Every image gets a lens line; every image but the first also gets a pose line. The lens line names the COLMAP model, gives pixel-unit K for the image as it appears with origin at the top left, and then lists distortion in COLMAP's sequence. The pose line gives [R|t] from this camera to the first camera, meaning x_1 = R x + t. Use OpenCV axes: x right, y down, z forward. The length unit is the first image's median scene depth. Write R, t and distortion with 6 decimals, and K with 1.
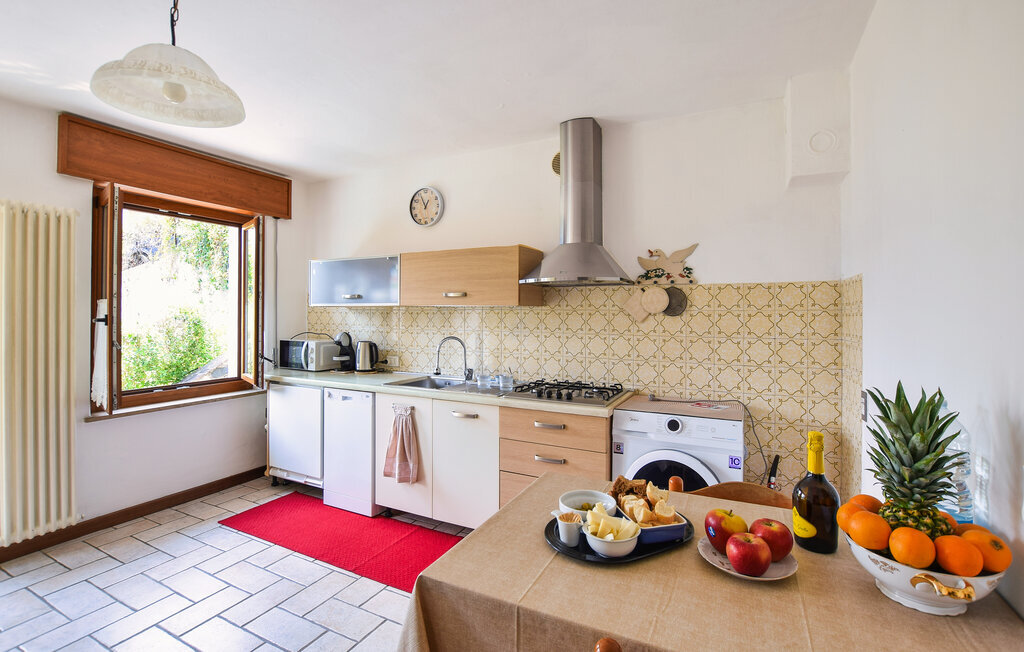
lens RADIAL K [[456.7, 0, 525.8], [0, 456.7, 311.3], [0, 0, 1]] dist [-0.032964, 0.000004]
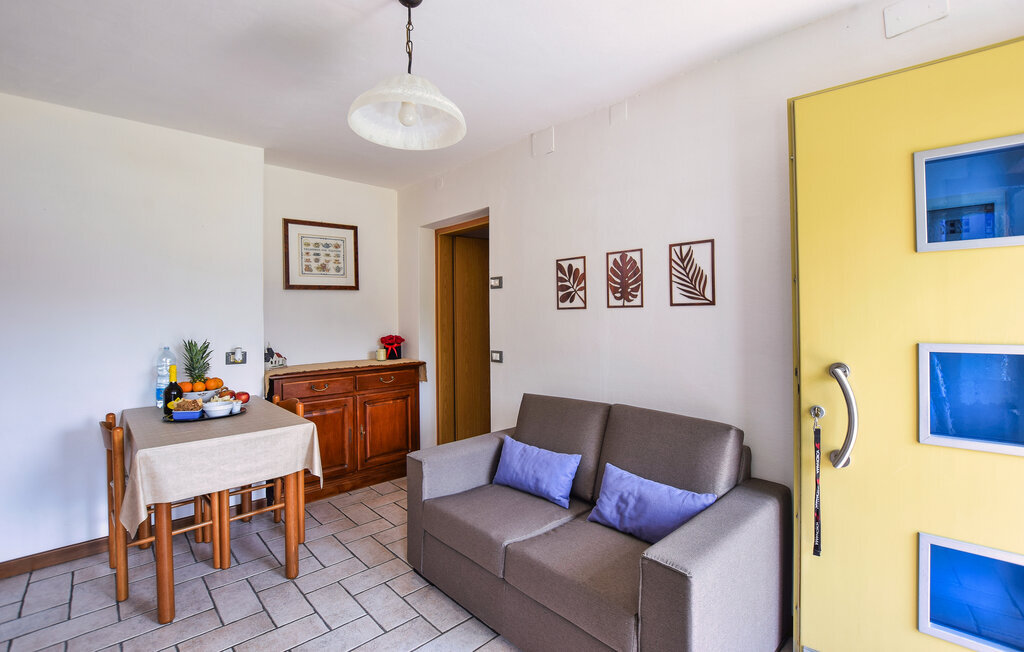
lens RADIAL K [[486.0, 0, 484.4], [0, 486.0, 301.9], [0, 0, 1]] dist [-0.001513, -0.000240]
pose [[-0.913215, 0.015495, 0.407183, -0.736439], [0.006989, 0.999725, -0.022370, 0.000371], [-0.407418, -0.017583, -0.913072, 1.016352]]
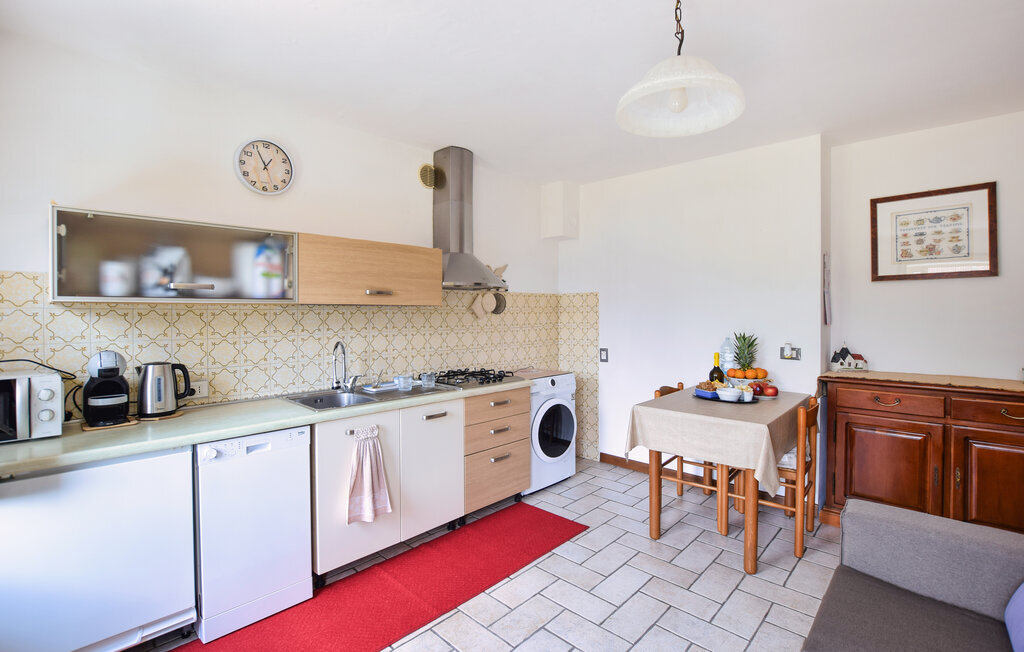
lens RADIAL K [[458.8, 0, 511.4], [0, 458.8, 307.2], [0, 0, 1]] dist [-0.002404, -0.000102]
pose [[0.310359, 0.005412, 0.950604, -0.983964], [0.001198, 0.999981, -0.006085, -0.001861], [-0.950619, 0.003027, 0.310346, 0.501741]]
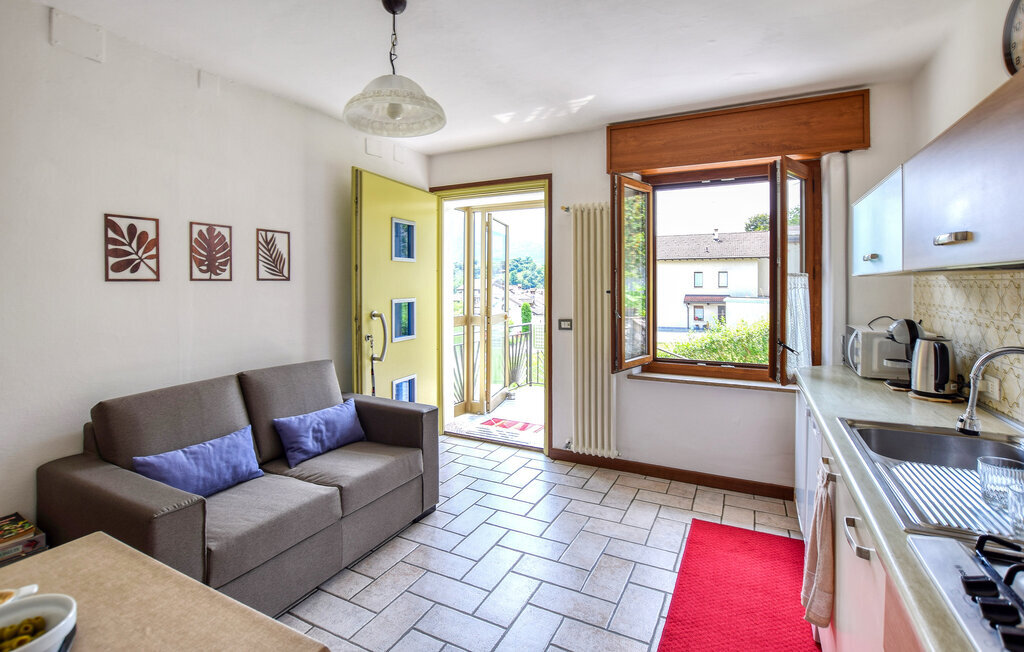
lens RADIAL K [[480.7, 0, 510.5], [0, 480.7, 290.3], [0, 0, 1]] dist [-0.002635, -0.000304]
pose [[-0.020703, 0.009385, -0.999742, 0.282982], [0.001628, 0.999955, 0.009353, 0.002661], [0.999784, -0.001434, -0.020717, 0.658776]]
